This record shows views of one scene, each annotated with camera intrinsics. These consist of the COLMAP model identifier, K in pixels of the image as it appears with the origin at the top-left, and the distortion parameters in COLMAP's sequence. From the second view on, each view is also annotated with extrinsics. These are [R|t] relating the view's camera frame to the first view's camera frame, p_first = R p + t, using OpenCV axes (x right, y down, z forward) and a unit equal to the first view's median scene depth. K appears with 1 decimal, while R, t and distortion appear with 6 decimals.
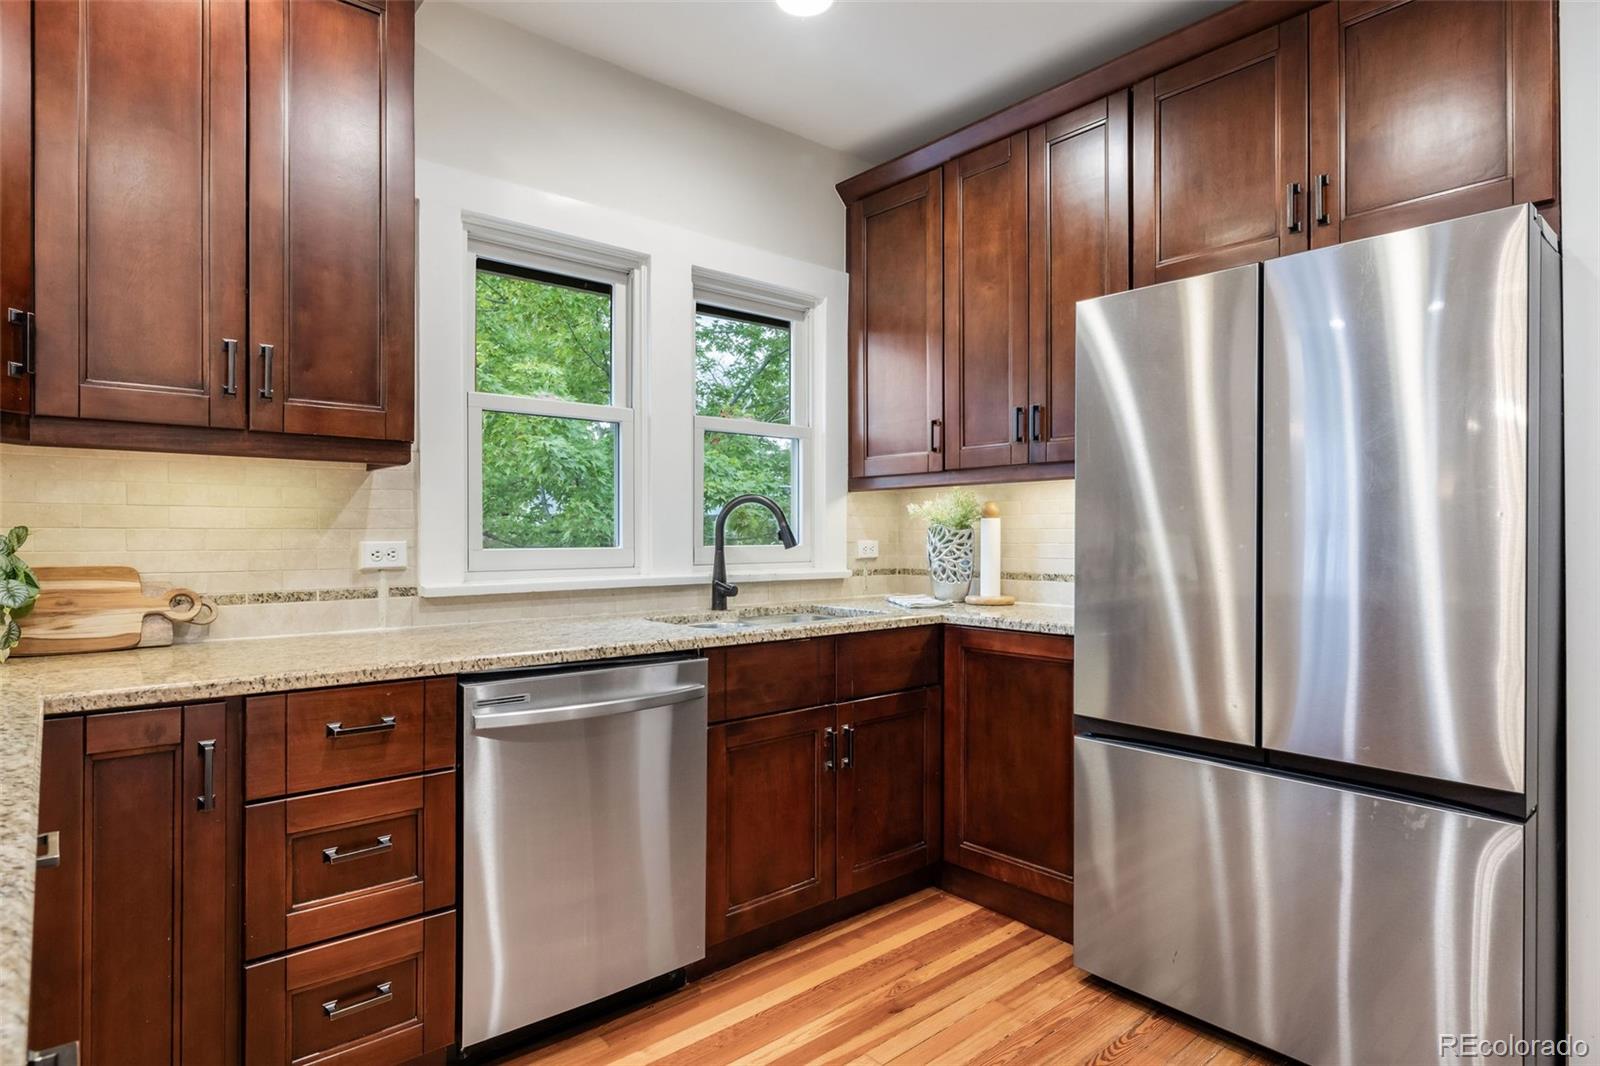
lens RADIAL K [[864.6, 0, 792.3], [0, 864.6, 531.3], [0, 0, 1]] dist [-0.001985, 0.000663]
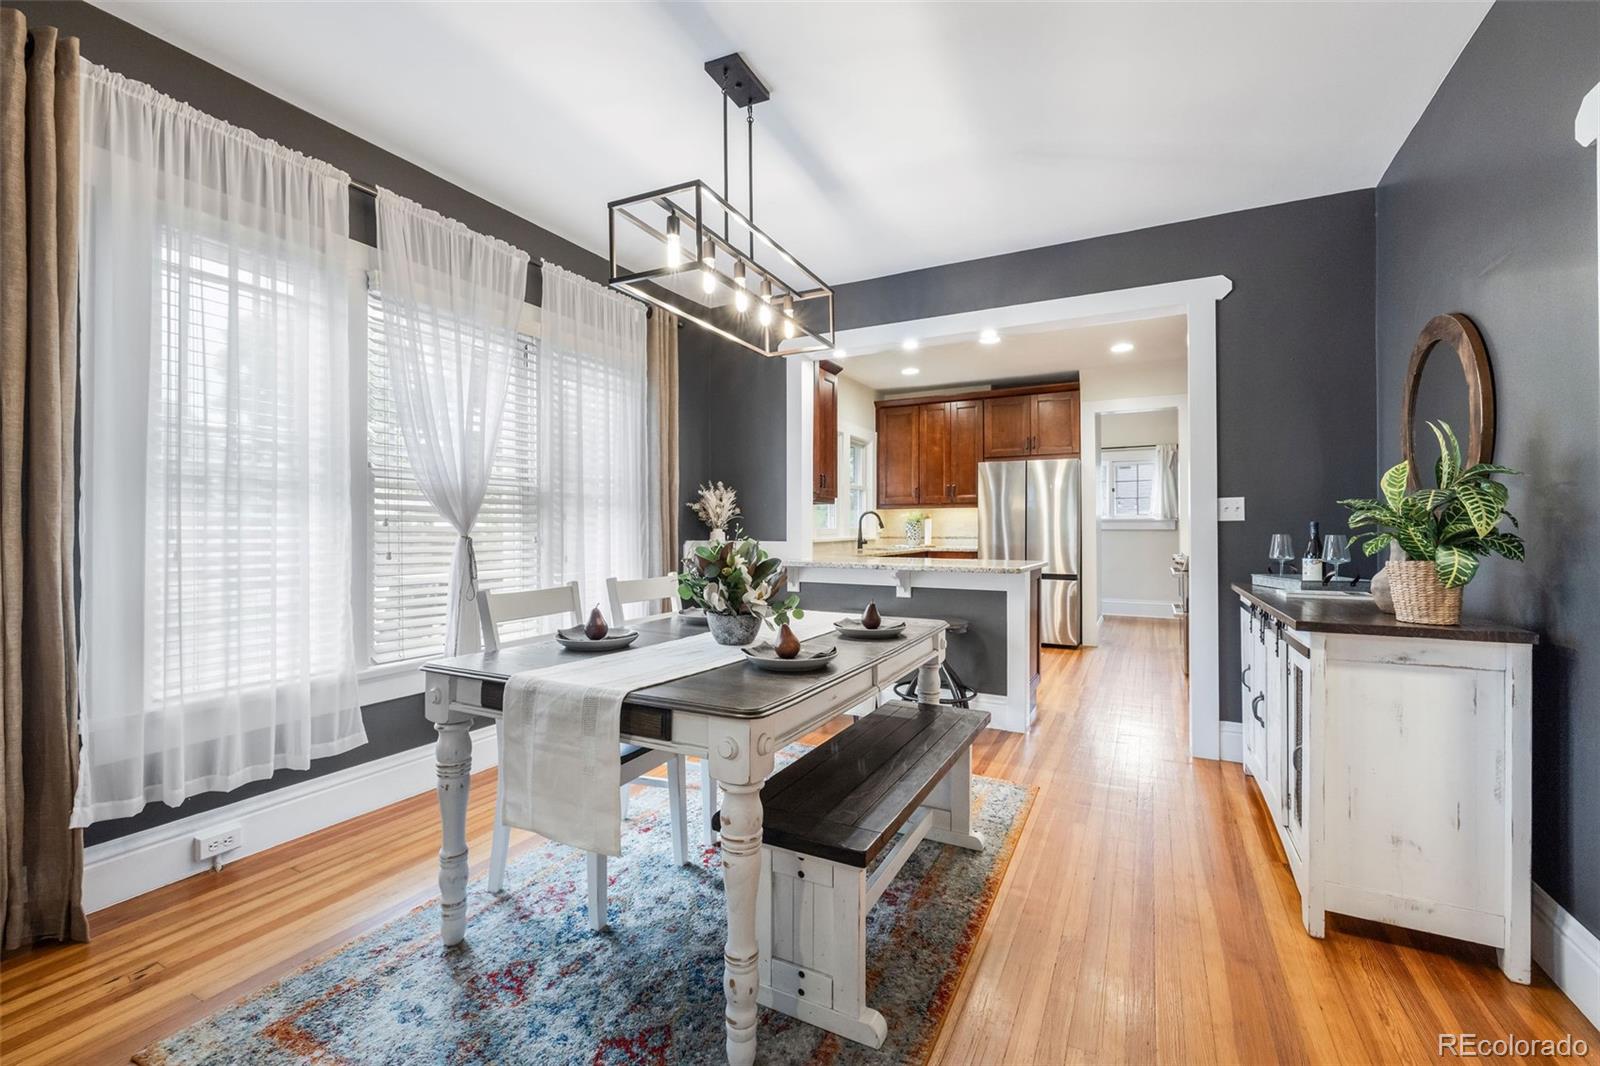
lens RADIAL K [[675.4, 0, 801.5], [0, 675.4, 519.3], [0, 0, 1]] dist [0.001494, 0.000524]
pose [[0.927022, 0.004356, 0.374981, -1.257866], [-0.001270, 0.999963, -0.008477, 0.008496], [-0.375004, 0.007382, 0.926994, -1.217283]]
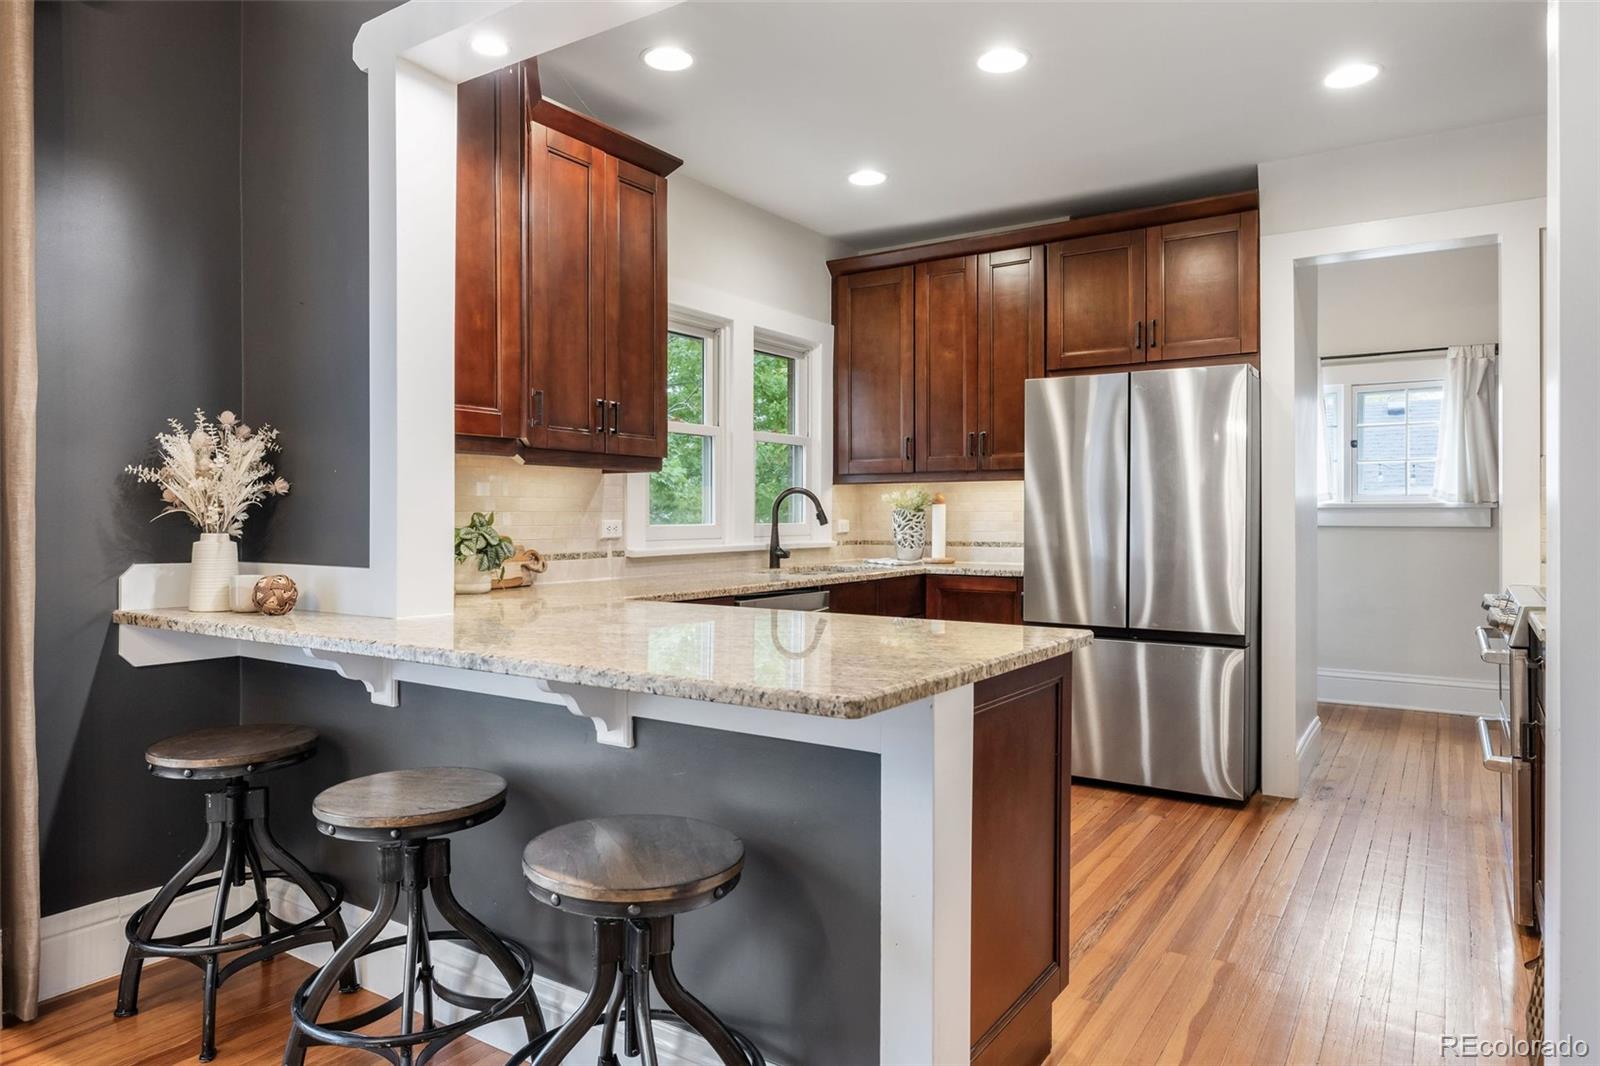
lens RADIAL K [[997.4, 0, 793.4], [0, 997.4, 514.0], [0, 0, 1]] dist [0.000913, -0.000817]
pose [[0.961048, 0.000828, 0.276380, -0.549838], [-0.001792, 0.999993, 0.003237, -0.004389], [-0.276376, -0.003606, 0.961043, -0.643483]]
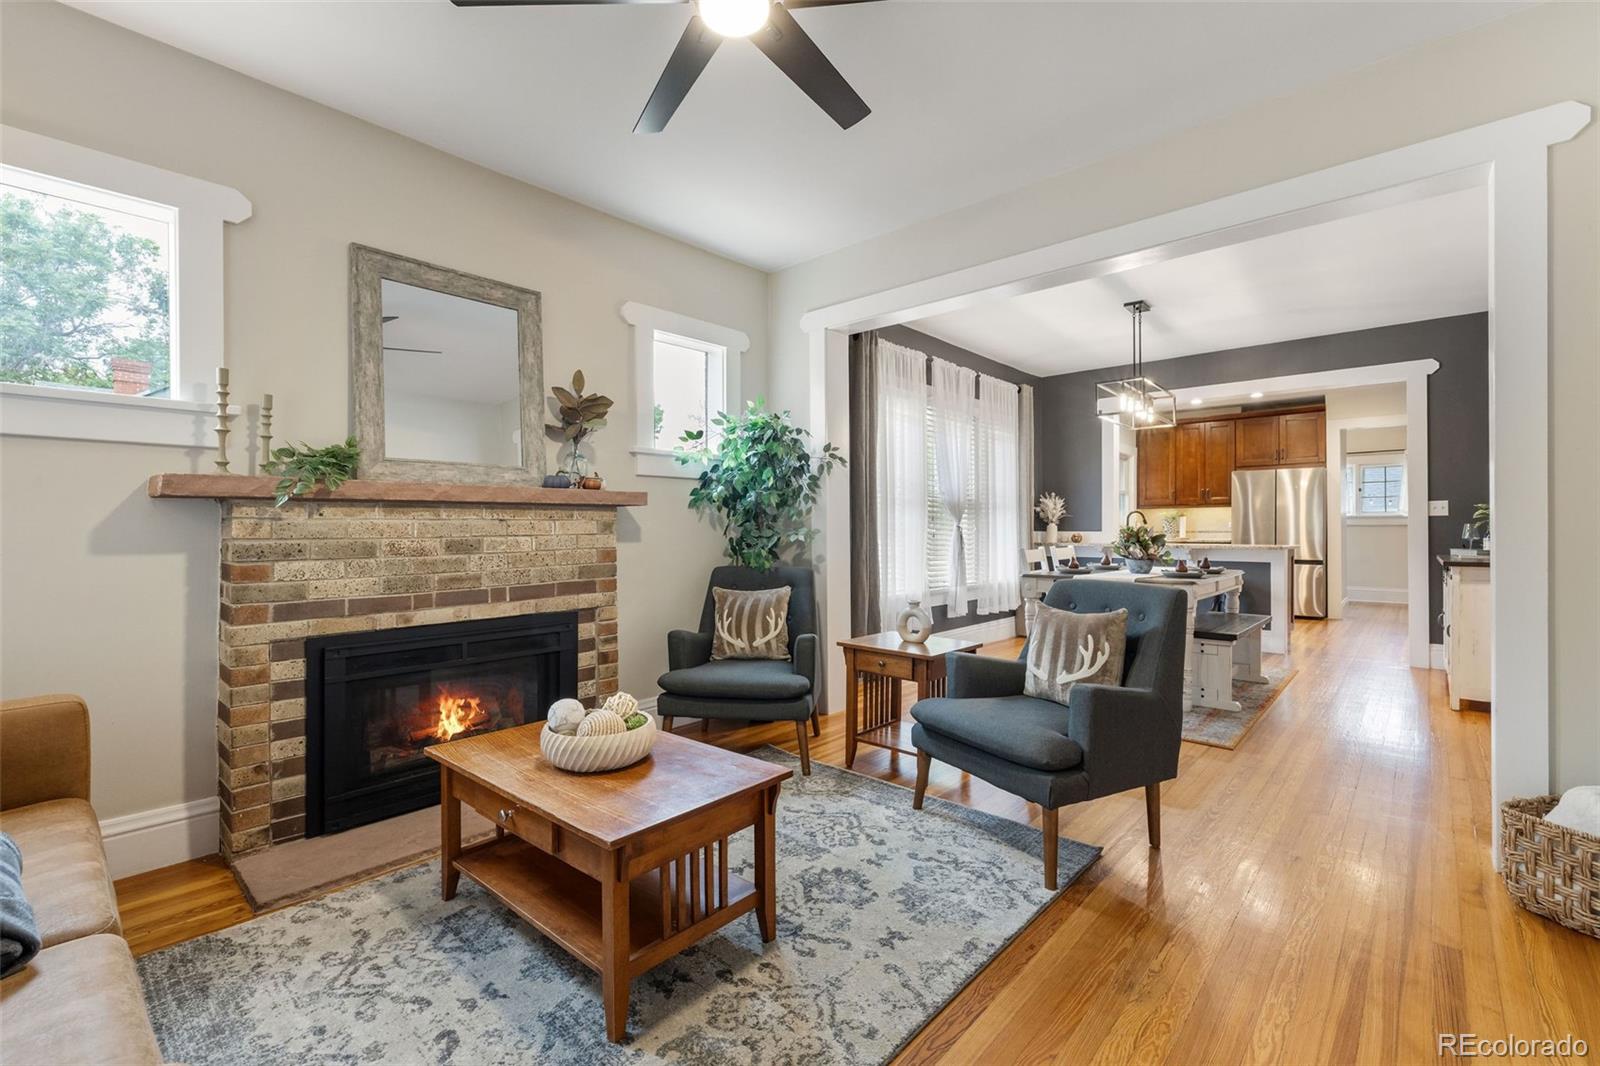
lens RADIAL K [[699.1, 0, 800.1], [0, 699.1, 529.8], [0, 0, 1]] dist [0.001184, 0.000228]
pose [[0.991055, -0.002452, 0.133434, -2.134067], [0.001718, 0.999983, 0.005615, 0.025413], [-0.133446, -0.005335, 0.991042, -2.098842]]
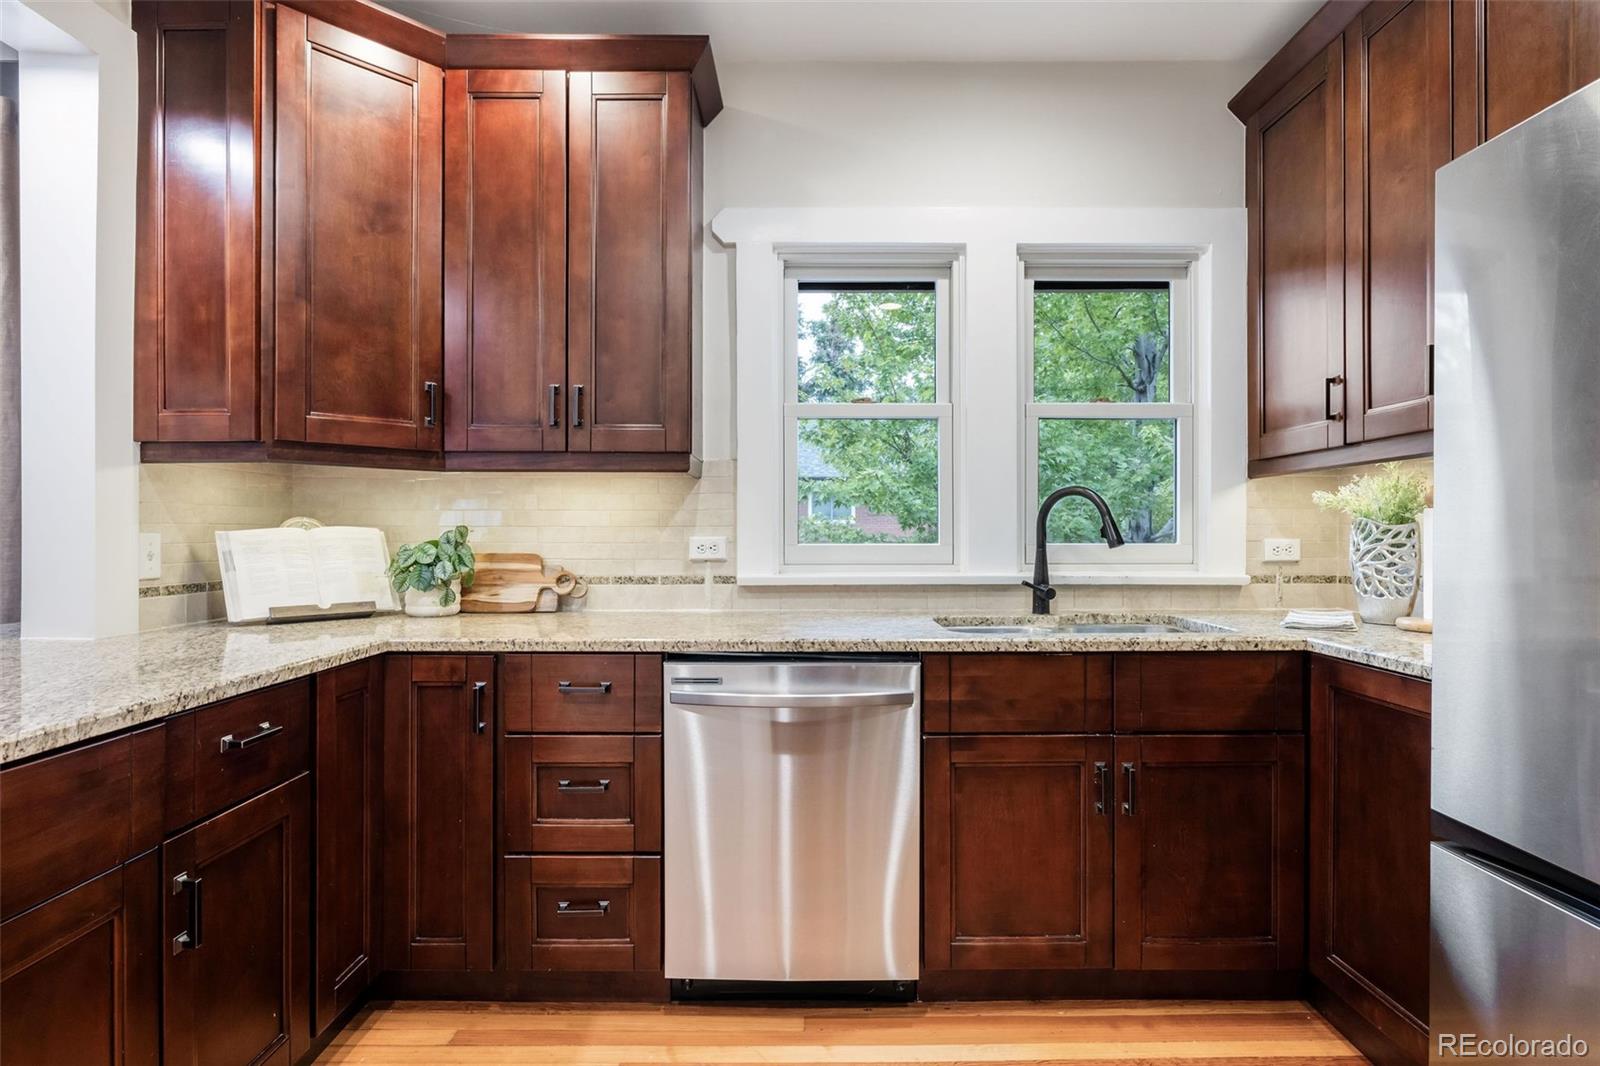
lens RADIAL K [[810.9, 0, 808.2], [0, 810.9, 530.6], [0, 0, 1]] dist [-0.003507, -0.000020]
pose [[0.764306, 0.000128, -0.644854, 0.301800], [0.002248, 0.999993, 0.002864, -0.000007], [0.644850, -0.003638, 0.764301, 0.197927]]
